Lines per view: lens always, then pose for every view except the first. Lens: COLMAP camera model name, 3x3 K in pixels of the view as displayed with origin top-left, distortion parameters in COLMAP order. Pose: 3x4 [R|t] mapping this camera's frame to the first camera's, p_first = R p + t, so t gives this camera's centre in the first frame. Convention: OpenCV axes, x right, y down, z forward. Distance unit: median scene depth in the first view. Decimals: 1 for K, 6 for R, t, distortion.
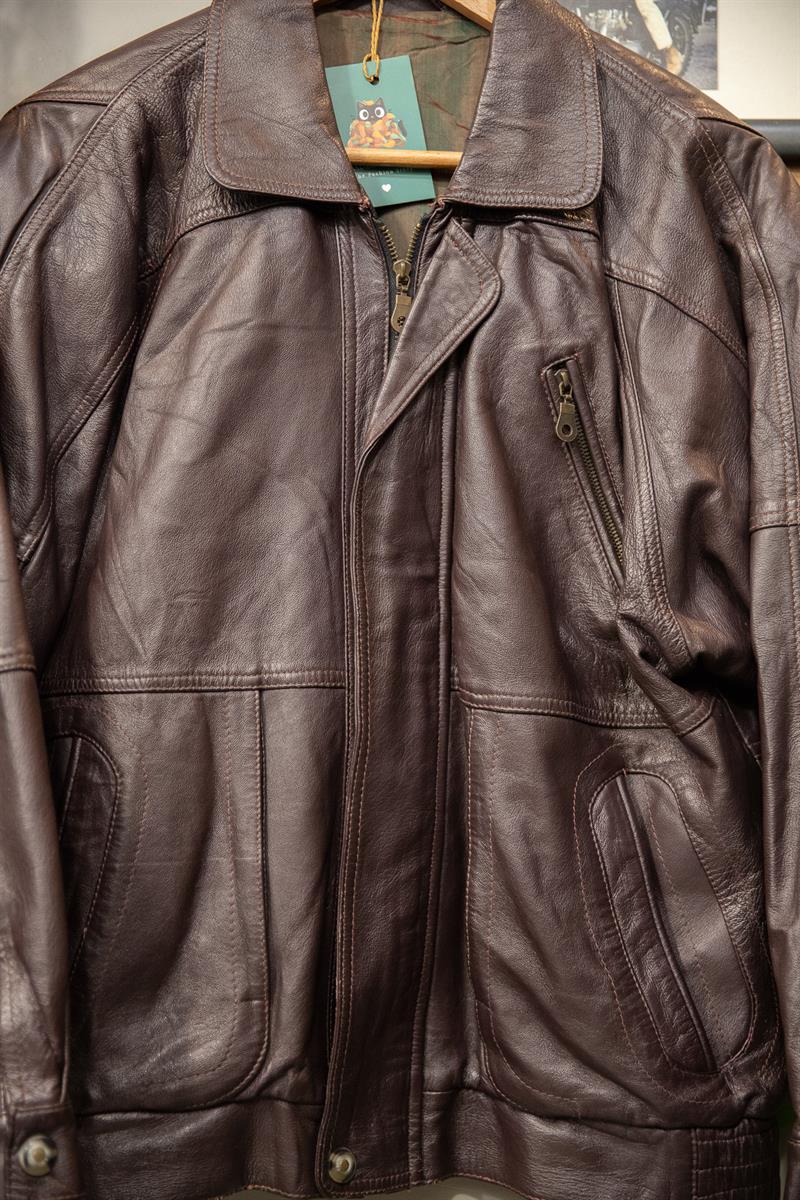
lens RADIAL K [[2079.7, 0, 399.9], [0, 2079.7, 621.5], [0, 0, 1]] dist [0.125199, 0.126630]
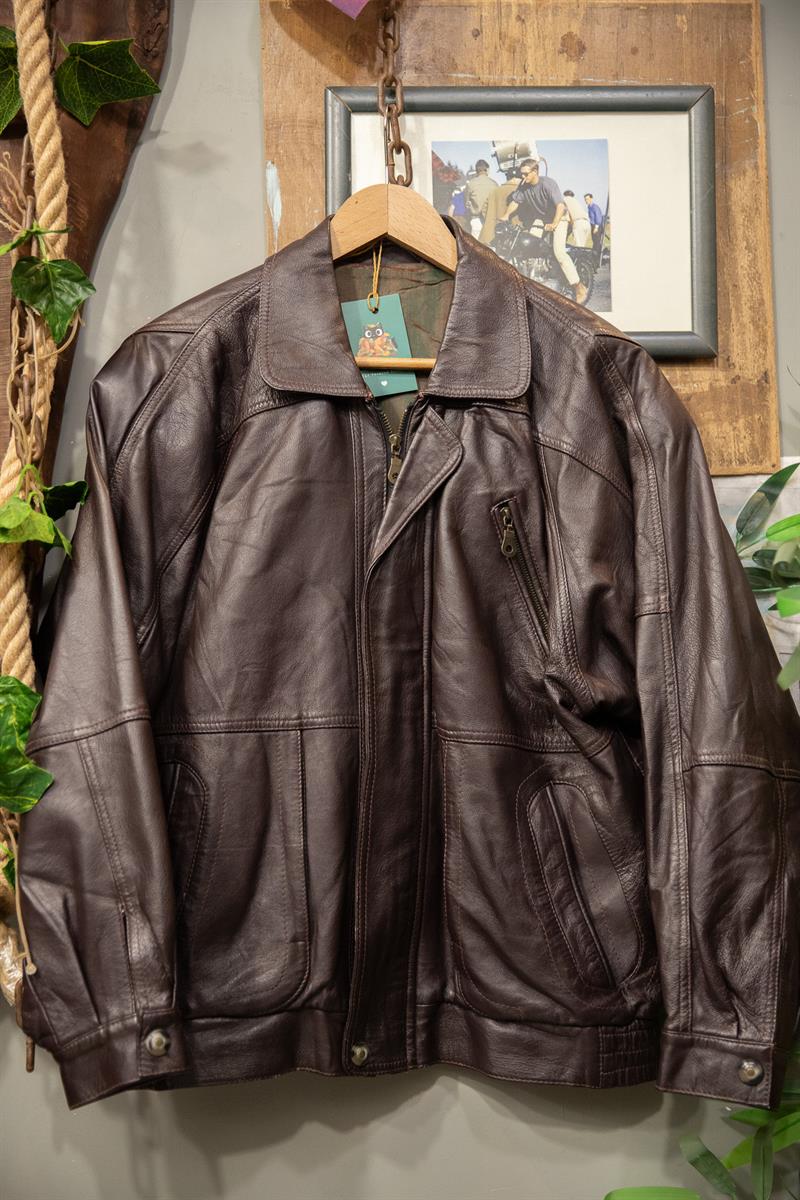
lens RADIAL K [[1727.0, 0, 391.7], [0, 1727.0, 624.9], [0, 0, 1]] dist [0.083883, 0.196814]
pose [[0.999883, -0.011345, -0.010266, 0.009788], [0.011162, 0.999781, -0.017679, -0.018341], [0.010464, 0.017562, 0.999791, -0.213091]]
